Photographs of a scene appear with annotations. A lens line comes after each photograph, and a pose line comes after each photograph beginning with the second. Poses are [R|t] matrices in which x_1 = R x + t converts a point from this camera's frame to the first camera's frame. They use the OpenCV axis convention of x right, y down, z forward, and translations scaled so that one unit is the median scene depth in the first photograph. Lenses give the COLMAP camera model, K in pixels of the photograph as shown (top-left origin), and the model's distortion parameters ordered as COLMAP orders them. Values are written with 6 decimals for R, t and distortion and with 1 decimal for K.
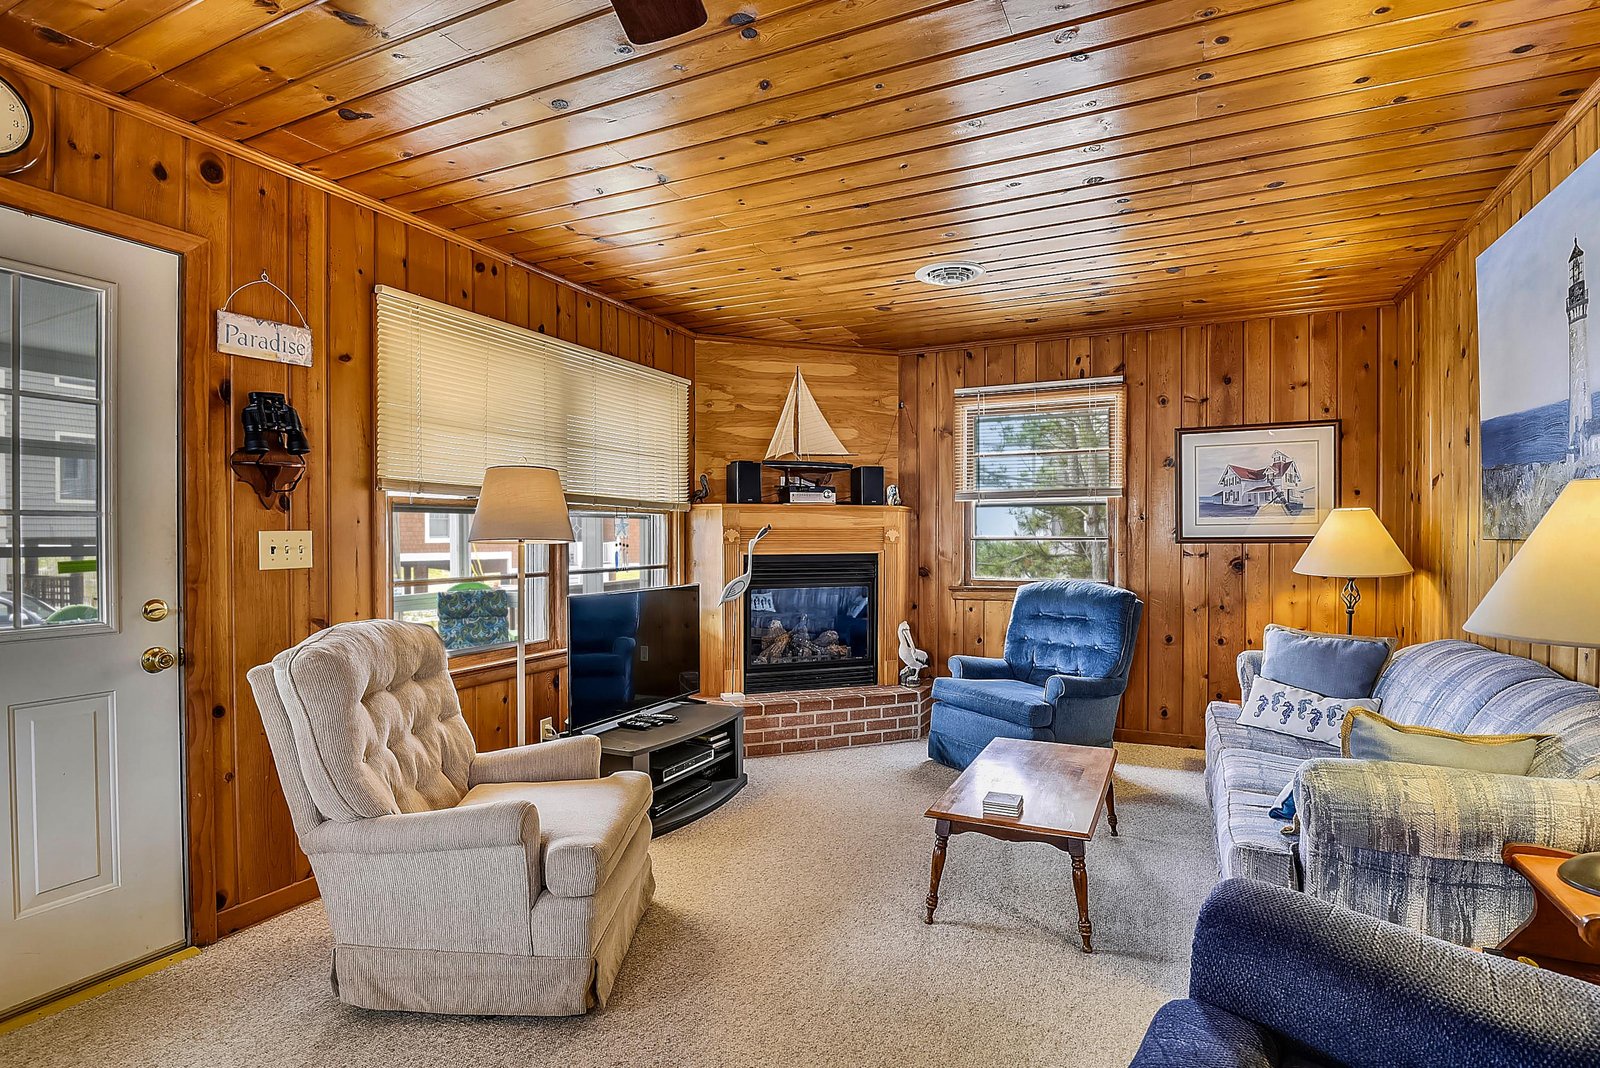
lens RADIAL K [[797.0, 0, 799.6], [0, 797.0, 544.5], [0, 0, 1]] dist [-0.022630, -0.001368]
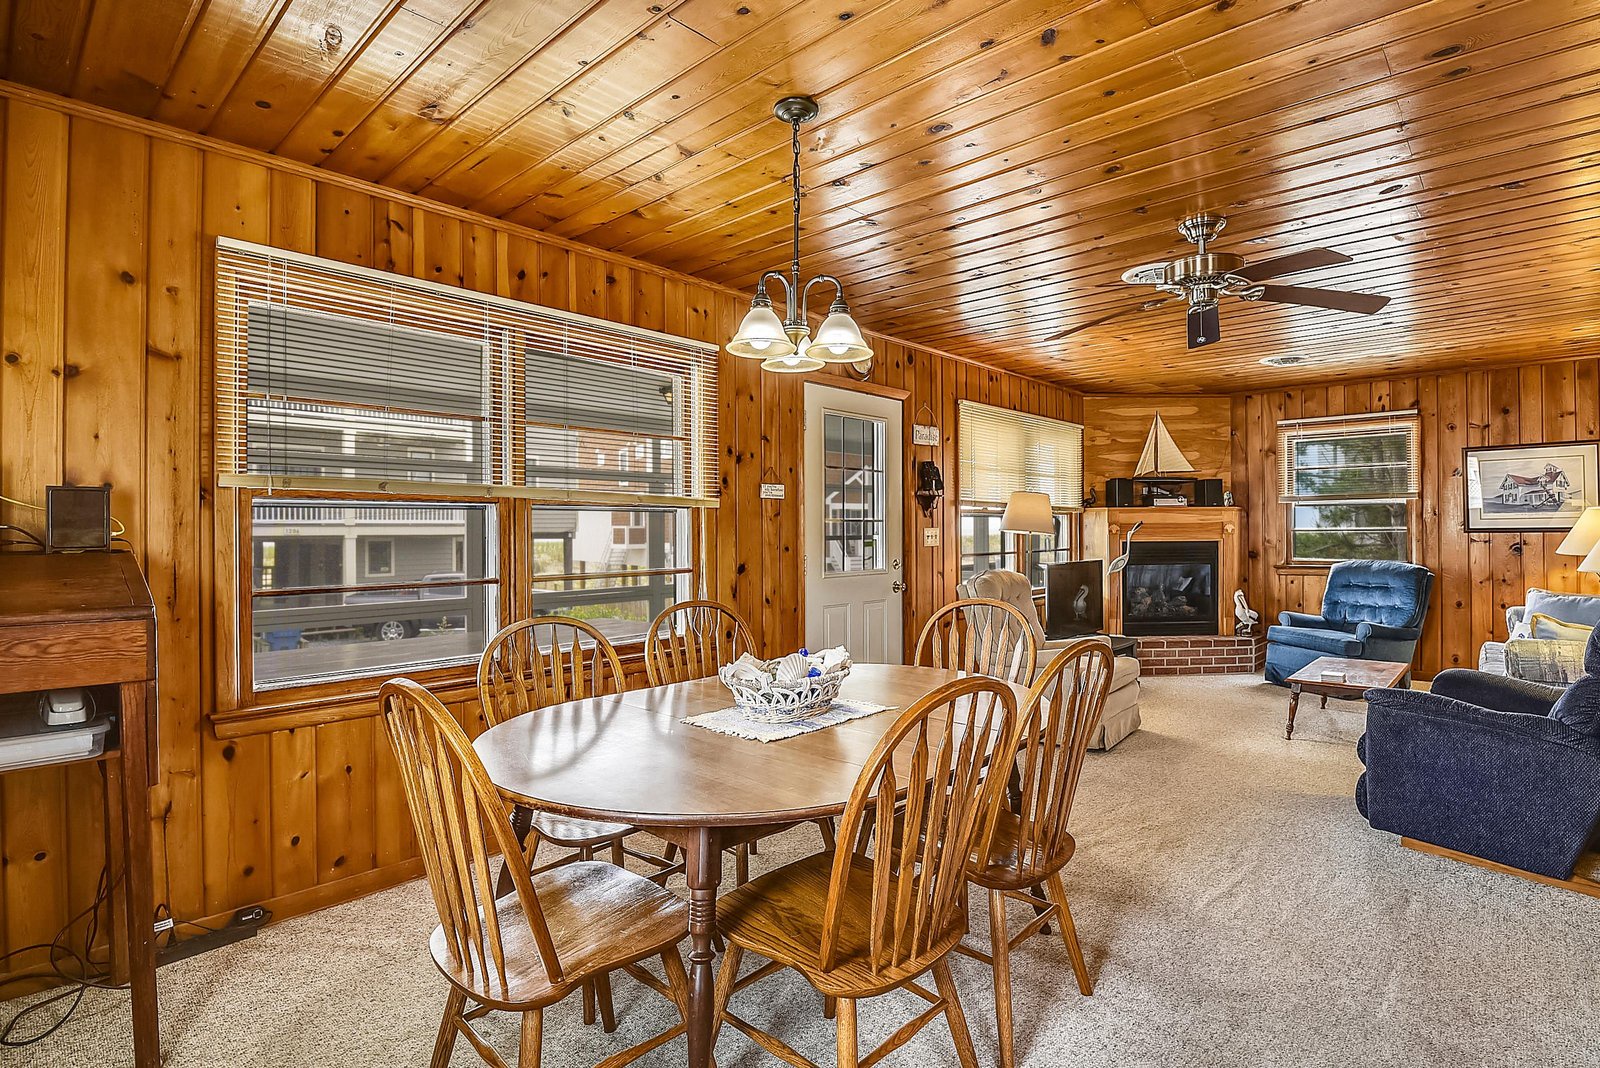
lens RADIAL K [[792.7, 0, 815.3], [0, 792.7, 526.8], [0, 0, 1]] dist [-0.014792, -0.009530]
pose [[0.957428, -0.005764, -0.288616, -0.193448], [0.001864, 0.999903, -0.013784, 0.004367], [0.288667, 0.012659, 0.957346, -0.576311]]
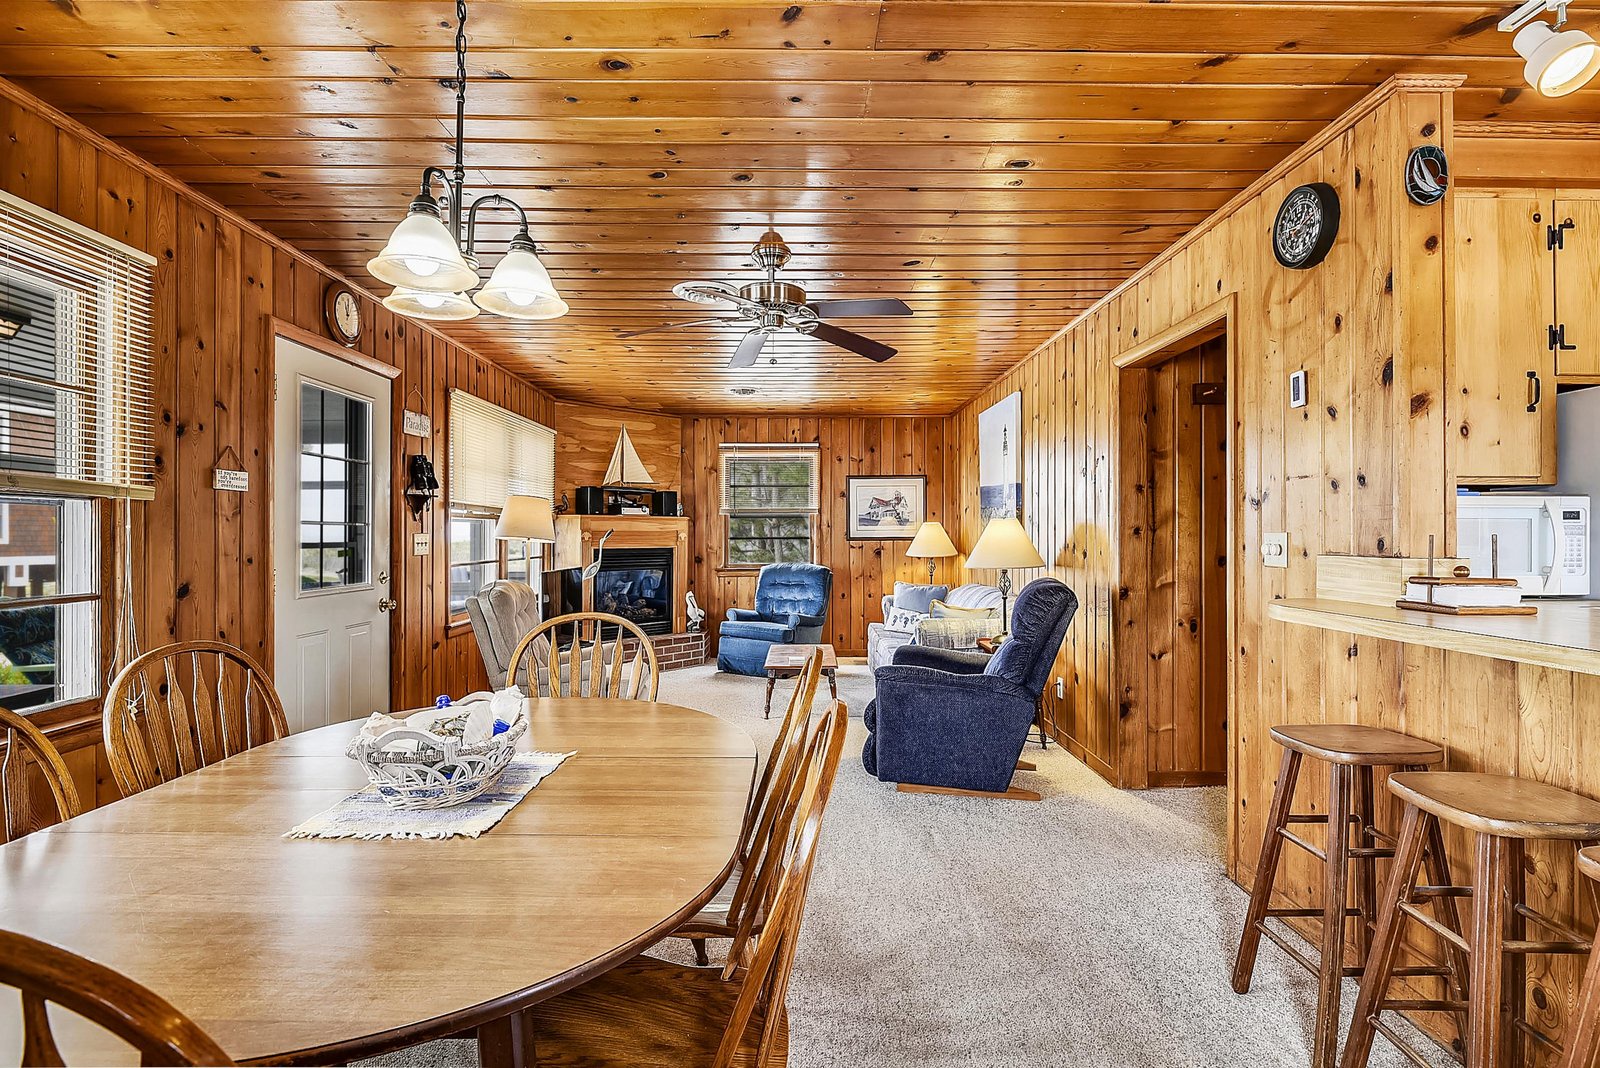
lens RADIAL K [[775.0, 0, 805.2], [0, 775.0, 534.3], [0, 0, 1]] dist [-0.001830, -0.005383]
pose [[0.899446, 0.001956, 0.437028, -0.352566], [0.003704, 0.999920, -0.012100, 0.004658], [-0.437016, 0.012502, 0.899367, -0.495813]]
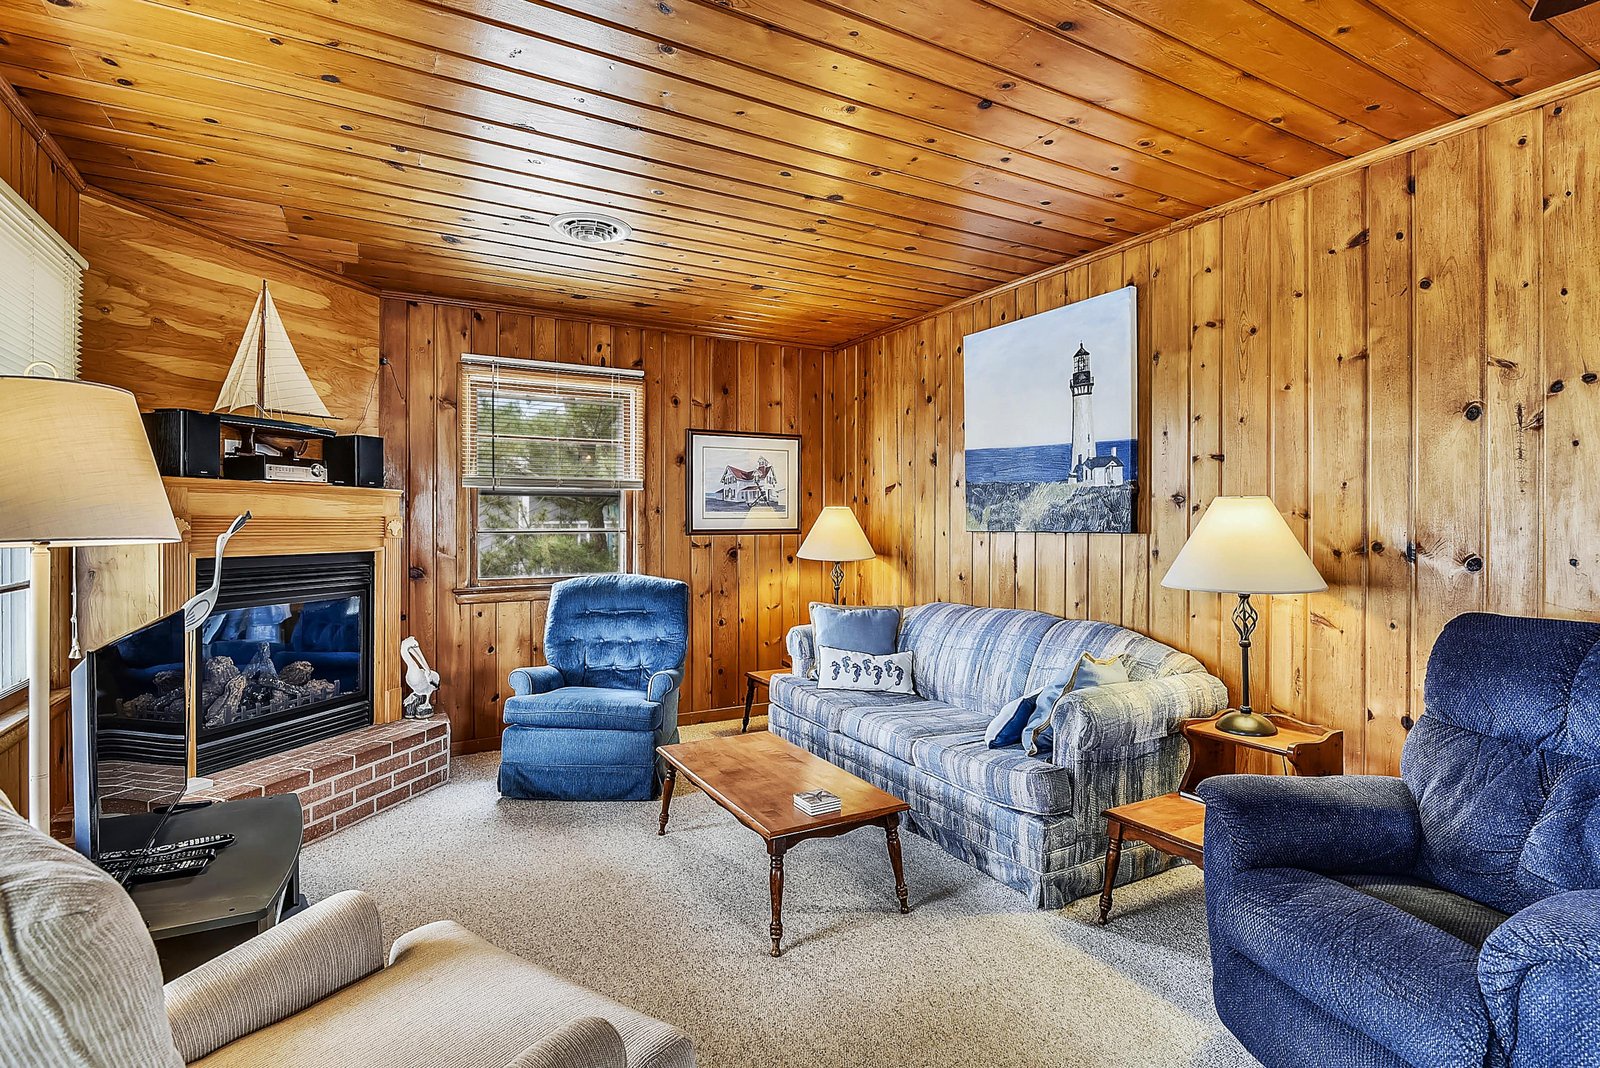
lens RADIAL K [[792.7, 0, 815.3], [0, 792.7, 526.8], [0, 0, 1]] dist [-0.014792, -0.009530]
pose [[0.568574, 0.001769, 0.822630, -0.303951], [0.007677, 0.999943, -0.007457, -0.003623], [-0.822596, 0.010555, 0.568528, 0.243091]]
